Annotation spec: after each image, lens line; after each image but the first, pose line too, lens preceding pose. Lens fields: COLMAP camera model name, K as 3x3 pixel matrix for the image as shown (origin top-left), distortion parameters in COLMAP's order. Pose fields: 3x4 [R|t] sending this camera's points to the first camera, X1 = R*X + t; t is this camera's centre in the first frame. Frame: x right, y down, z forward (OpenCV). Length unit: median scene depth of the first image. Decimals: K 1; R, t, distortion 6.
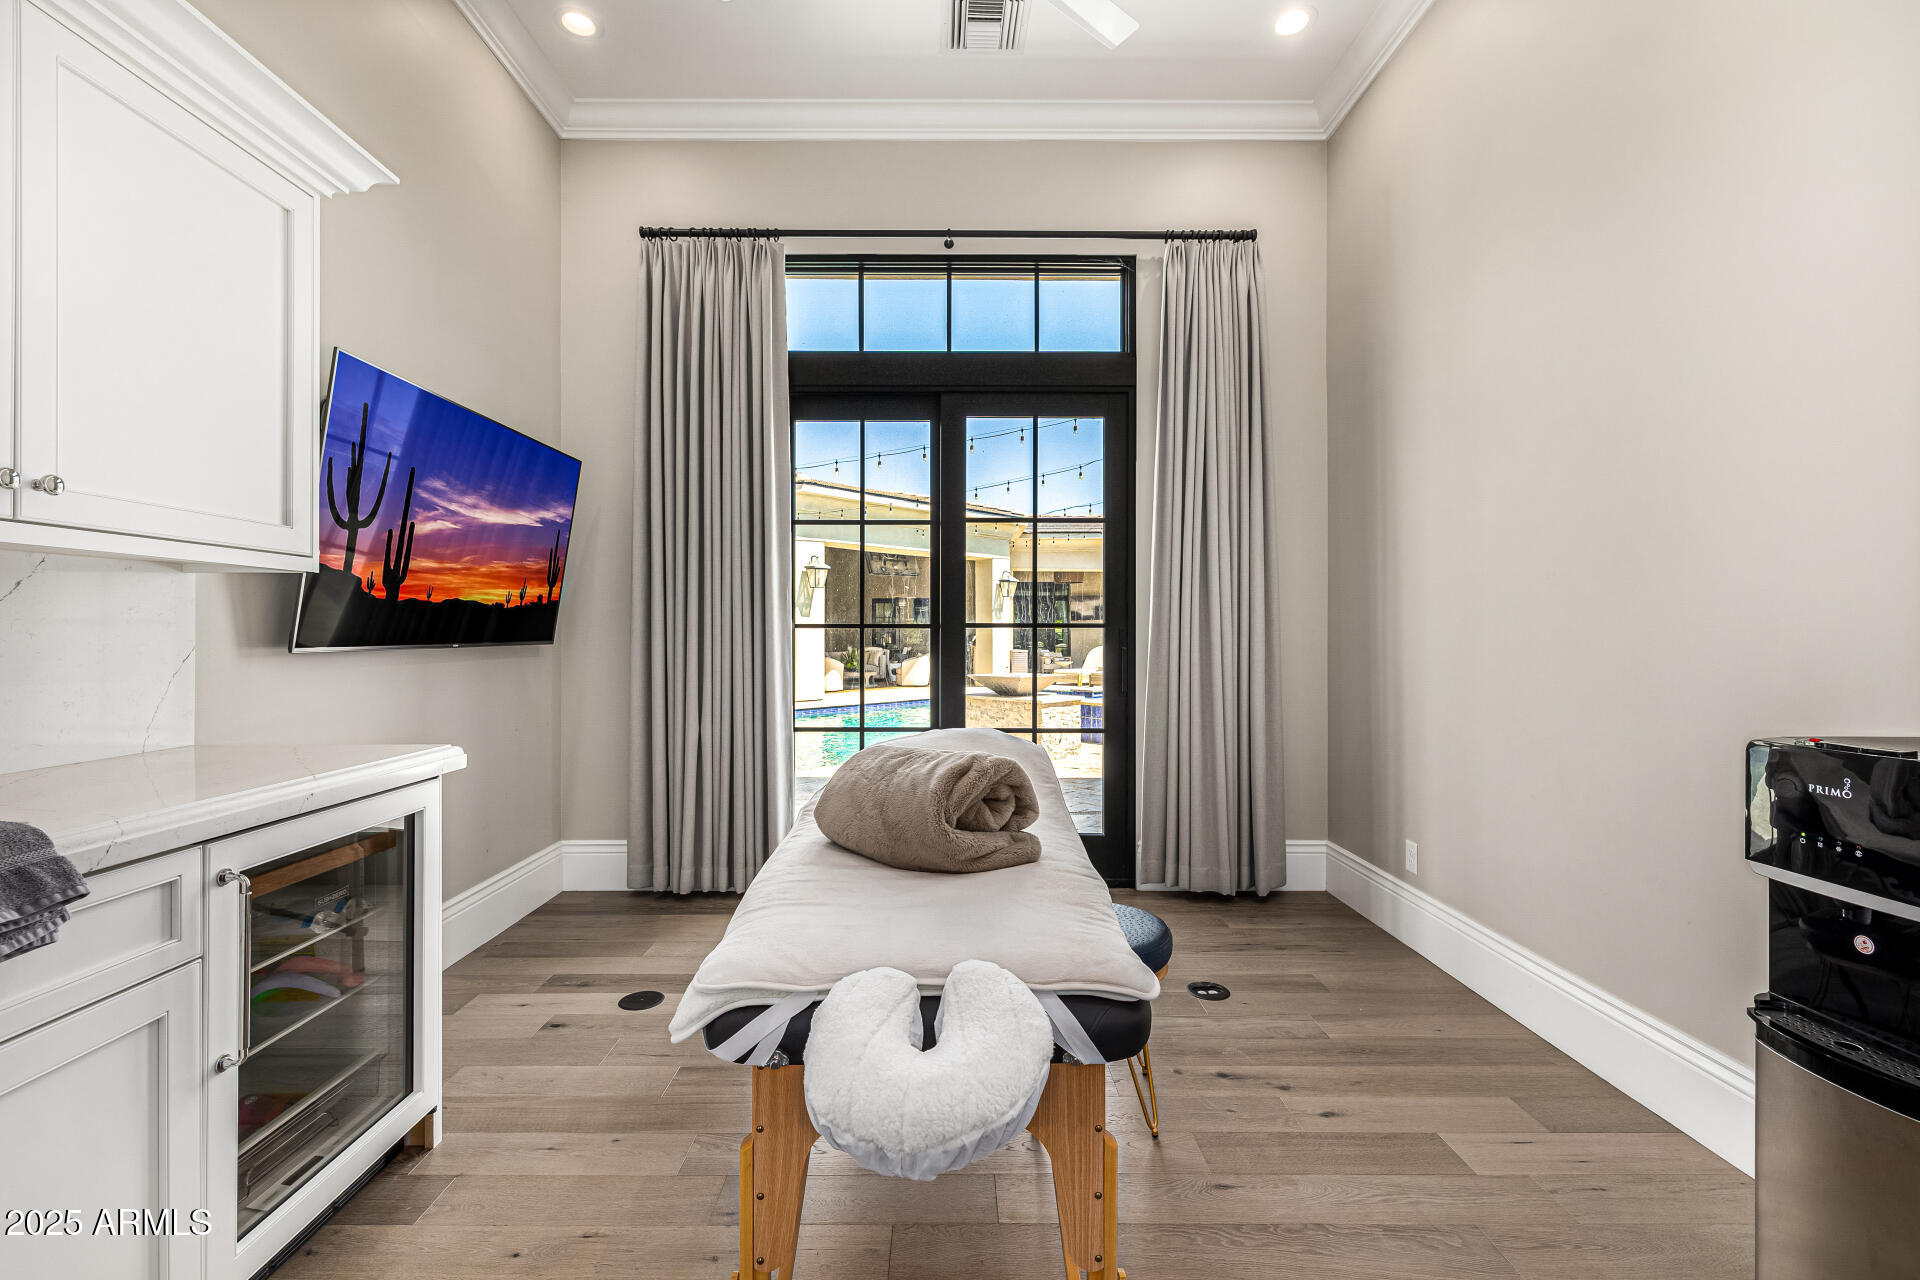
lens RADIAL K [[812.4, 0, 940.0], [0, 812.4, 644.3], [0, 0, 1]] dist [0.000327, 0.001855]
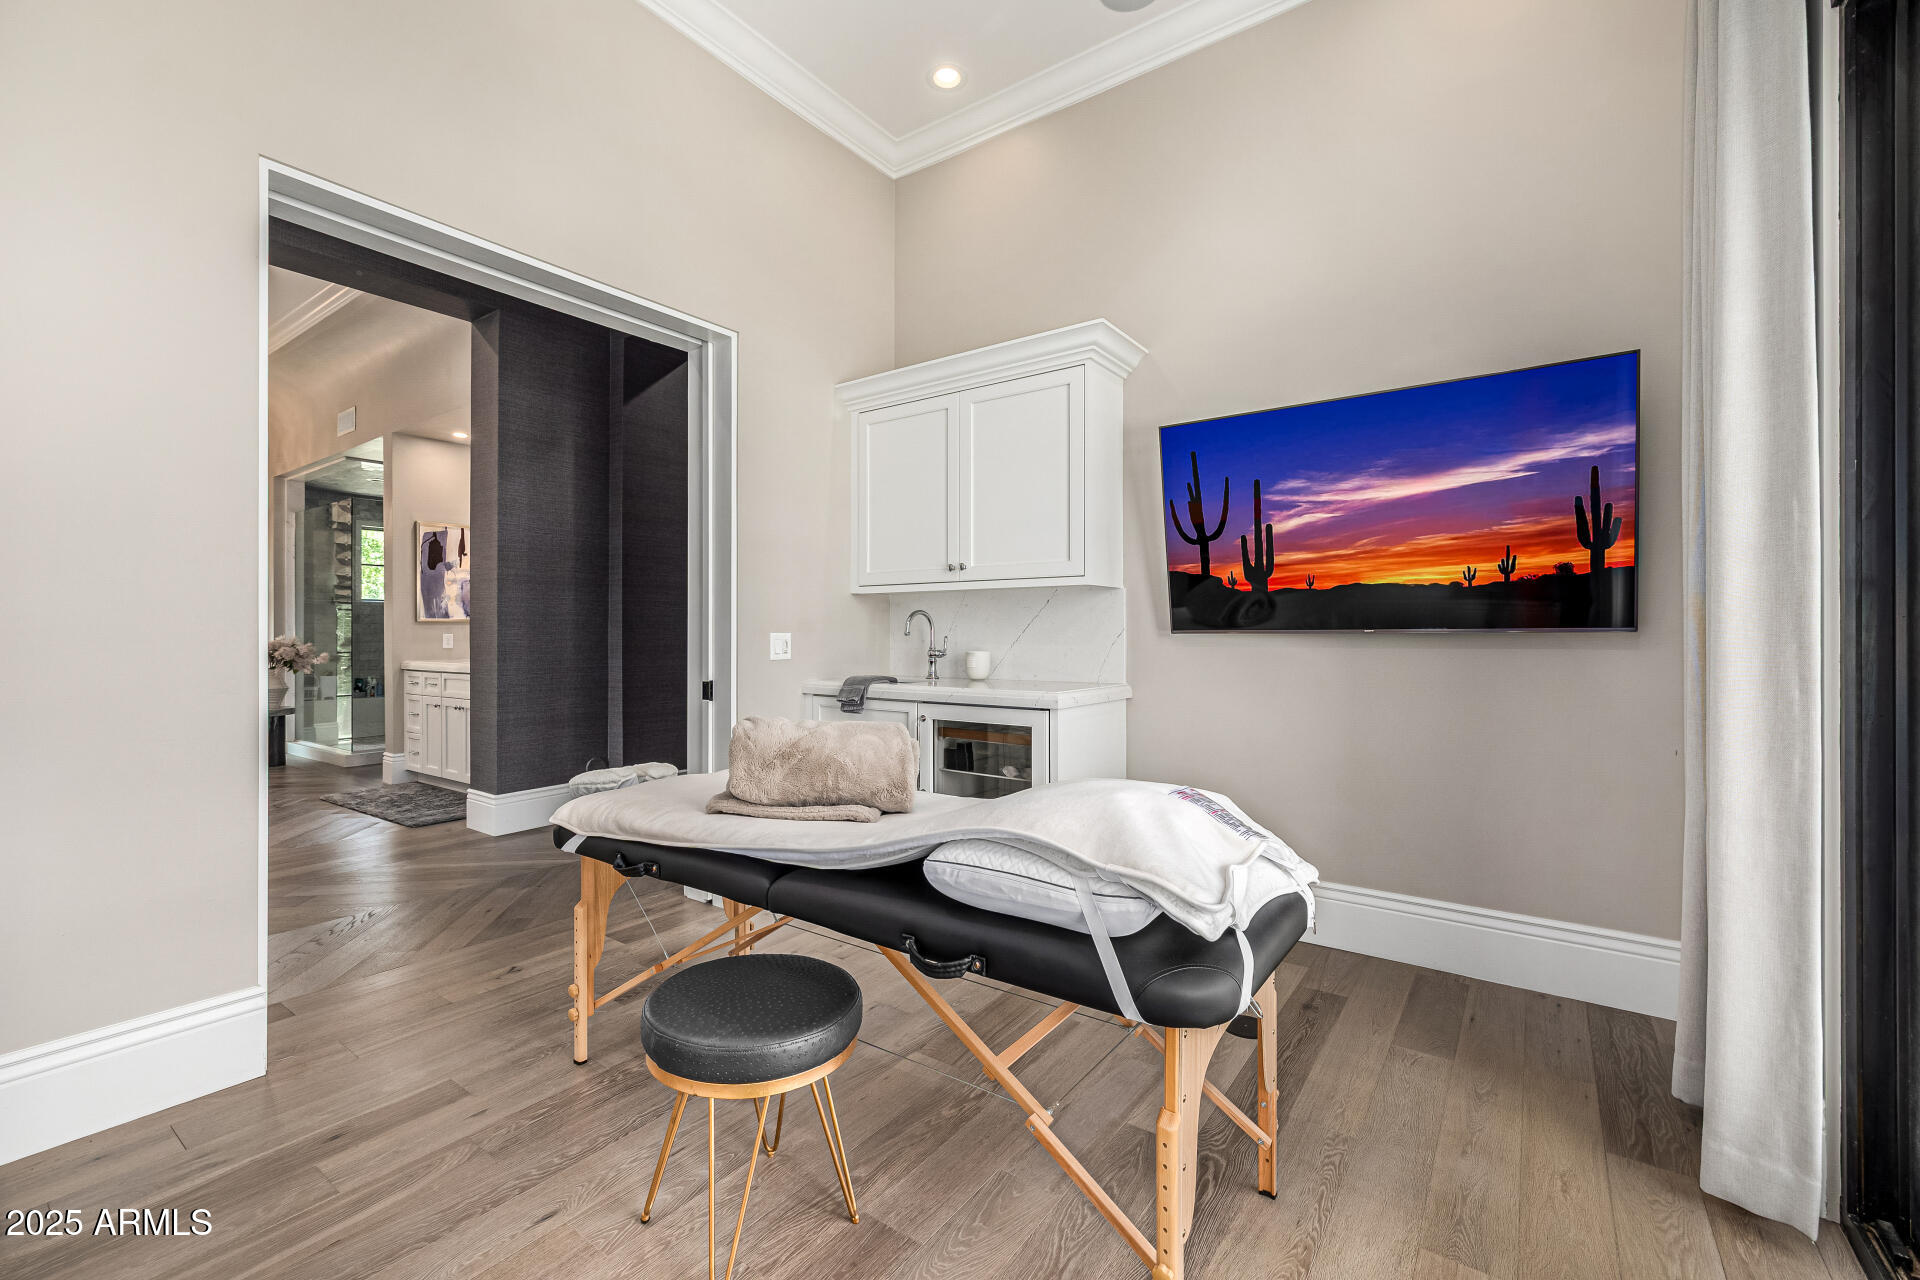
lens RADIAL K [[812.4, 0, 948.0], [0, 812.4, 631.6], [0, 0, 1]] dist [0.000327, 0.001855]
pose [[-0.583684, -0.001412, -0.811980, 0.546323], [-0.010279, 0.999931, 0.005649, 0.002942], [0.811916, 0.011643, -0.583658, 1.246182]]
